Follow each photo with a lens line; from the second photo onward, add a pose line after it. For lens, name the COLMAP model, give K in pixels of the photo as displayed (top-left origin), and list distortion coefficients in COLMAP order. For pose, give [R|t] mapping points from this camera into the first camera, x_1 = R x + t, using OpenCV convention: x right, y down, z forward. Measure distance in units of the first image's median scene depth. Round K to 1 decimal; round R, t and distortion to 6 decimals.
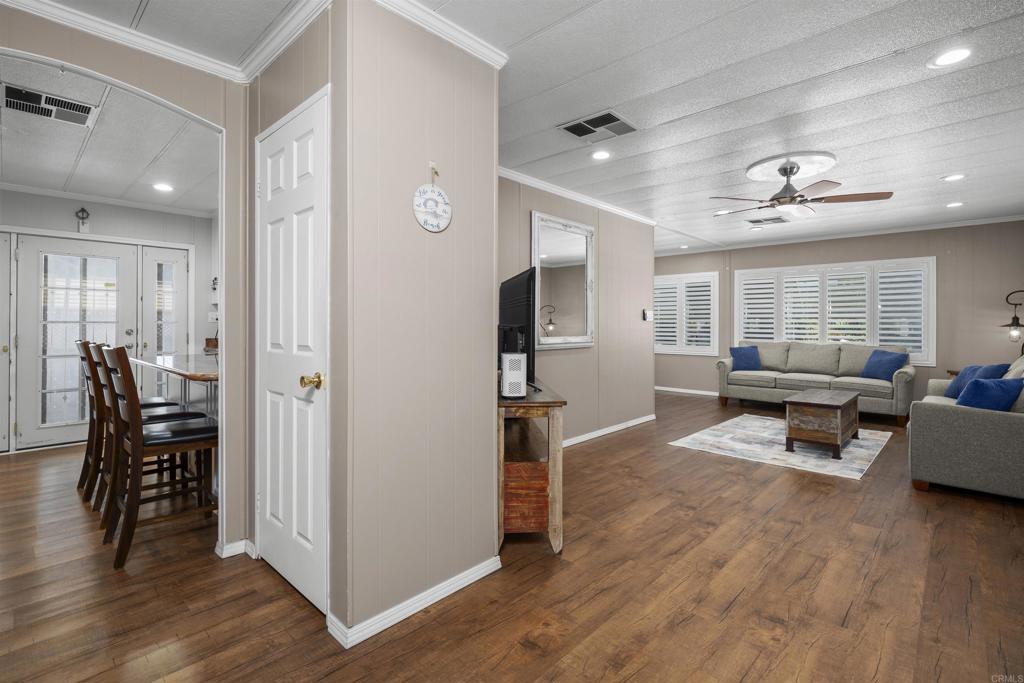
lens RADIAL K [[473.1, 0, 508.3], [0, 473.1, 321.2], [0, 0, 1]] dist [-0.000631, -0.000881]
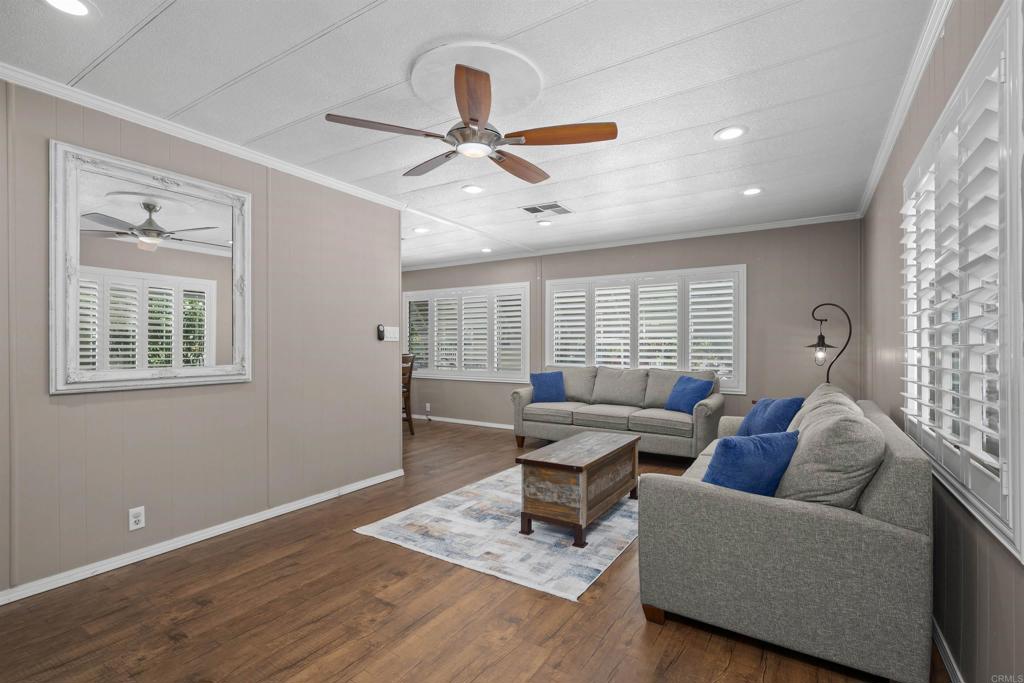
lens RADIAL K [[473.1, 0, 507.6], [0, 473.1, 343.2], [0, 0, 1]] dist [-0.000631, -0.000881]
pose [[0.981406, -0.002057, 0.191932, 0.433698], [0.001586, 0.999995, 0.002609, 0.001781], [-0.191936, -0.002256, 0.981405, 0.337086]]
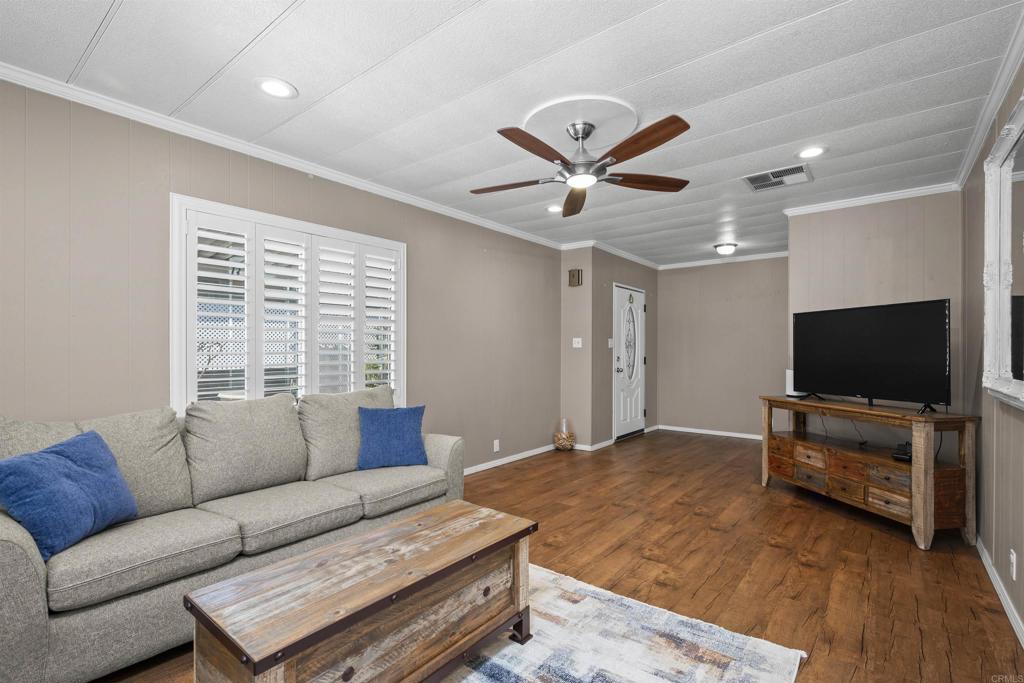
lens RADIAL K [[473.1, 0, 506.7], [0, 473.1, 350.9], [0, 0, 1]] dist [-0.000631, -0.000881]
pose [[-0.996353, -0.005261, -0.085168, 0.638439], [-0.004654, 0.999962, -0.007317, 0.010822], [0.085203, -0.006893, -0.996340, 1.417896]]
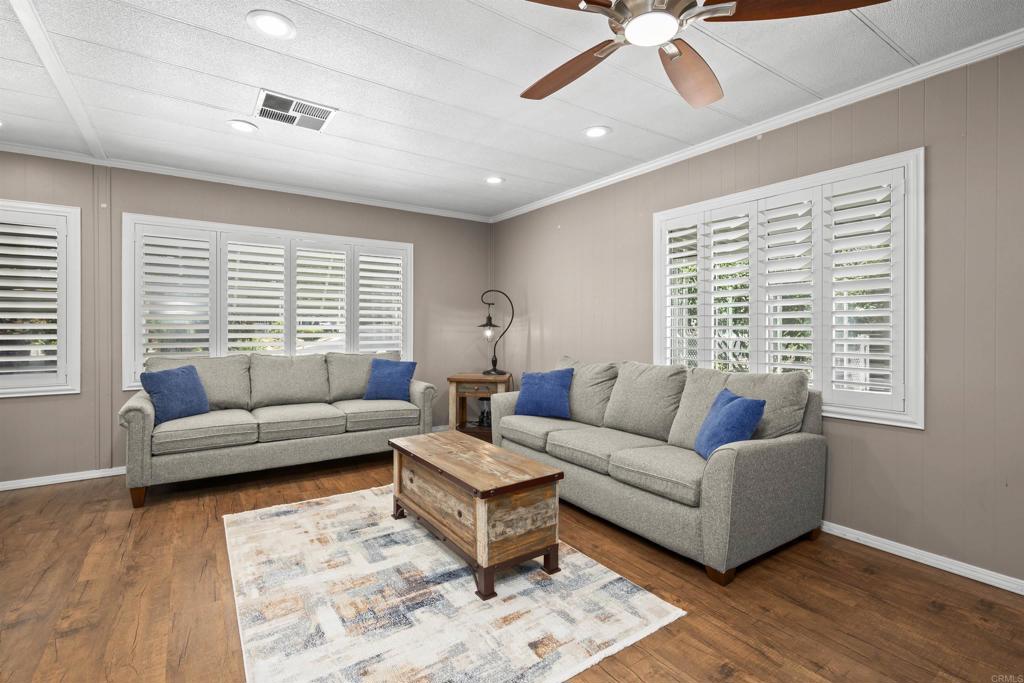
lens RADIAL K [[473.1, 0, 512.5], [0, 473.1, 327.7], [0, 0, 1]] dist [-0.000631, -0.000881]
pose [[0.204837, -0.005069, 0.978783, 0.144258], [-0.008177, 0.999943, 0.006890, 0.007702], [-0.978762, -0.009415, 0.204784, 0.869505]]
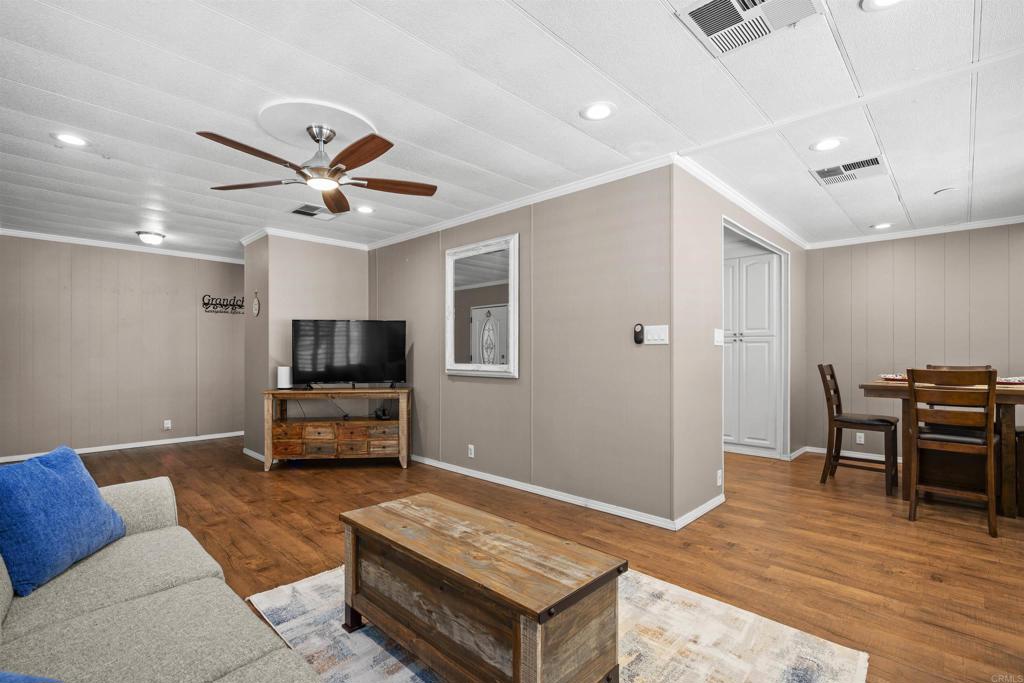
lens RADIAL K [[473.1, 0, 516.0], [0, 473.1, 349.1], [0, 0, 1]] dist [-0.000631, -0.000881]
pose [[0.002368, -0.010059, -0.999947, 1.097004], [0.006982, 0.999925, -0.010043, 0.012665], [0.999973, -0.006958, 0.002438, 1.085213]]
